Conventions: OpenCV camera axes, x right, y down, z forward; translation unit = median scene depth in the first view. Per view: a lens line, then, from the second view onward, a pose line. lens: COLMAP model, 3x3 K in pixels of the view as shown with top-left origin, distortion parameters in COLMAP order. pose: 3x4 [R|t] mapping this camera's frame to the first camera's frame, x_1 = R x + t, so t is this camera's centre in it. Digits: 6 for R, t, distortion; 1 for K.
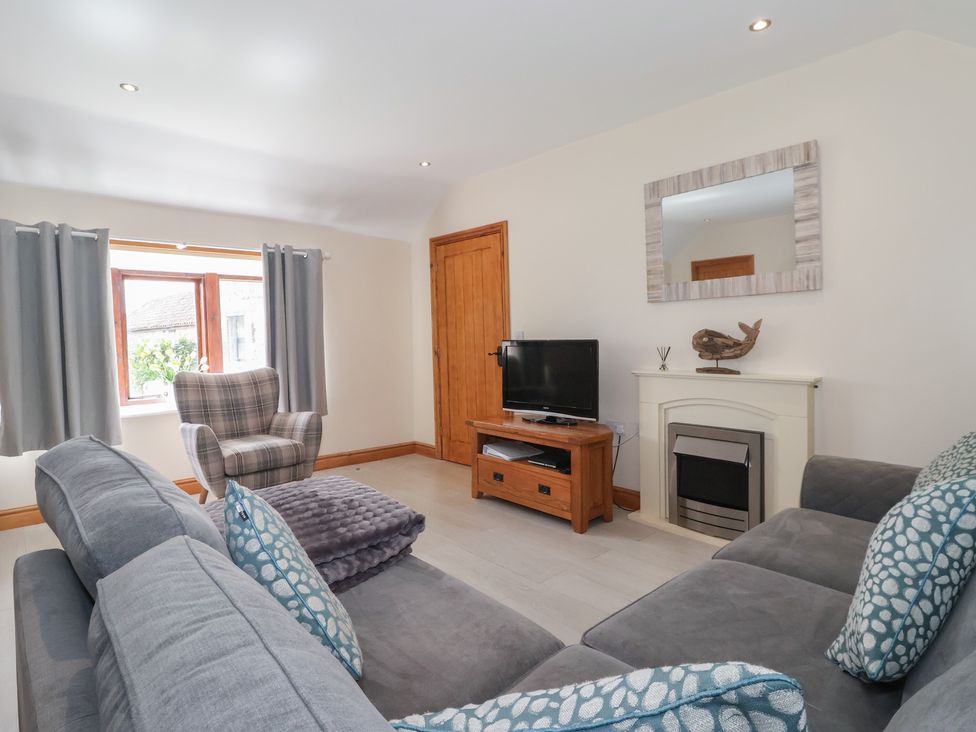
lens RADIAL K [[525.4, 0, 476.9], [0, 525.4, 355.3], [0, 0, 1]] dist [0.001645, -0.014808]
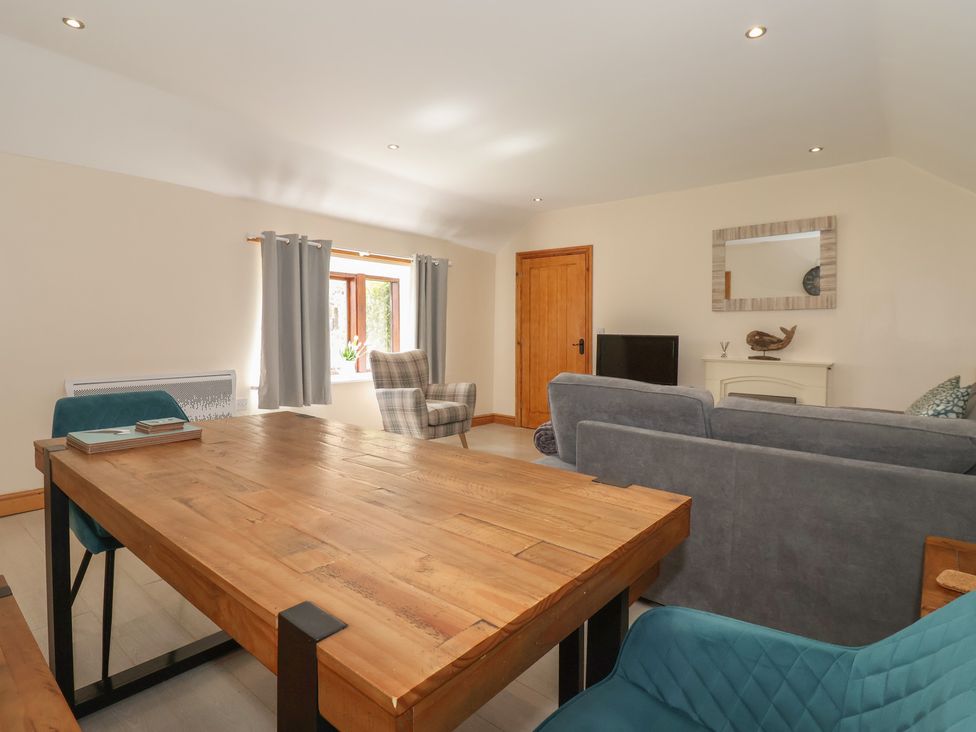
lens RADIAL K [[521.7, 0, 477.4], [0, 521.7, 349.7], [0, 0, 1]] dist [0.005078, -0.017550]
pose [[0.992229, 0.027775, 0.121284, -0.468199], [-0.027322, 0.999612, -0.005392, 0.030187], [-0.121386, 0.002036, 0.992603, -0.339882]]
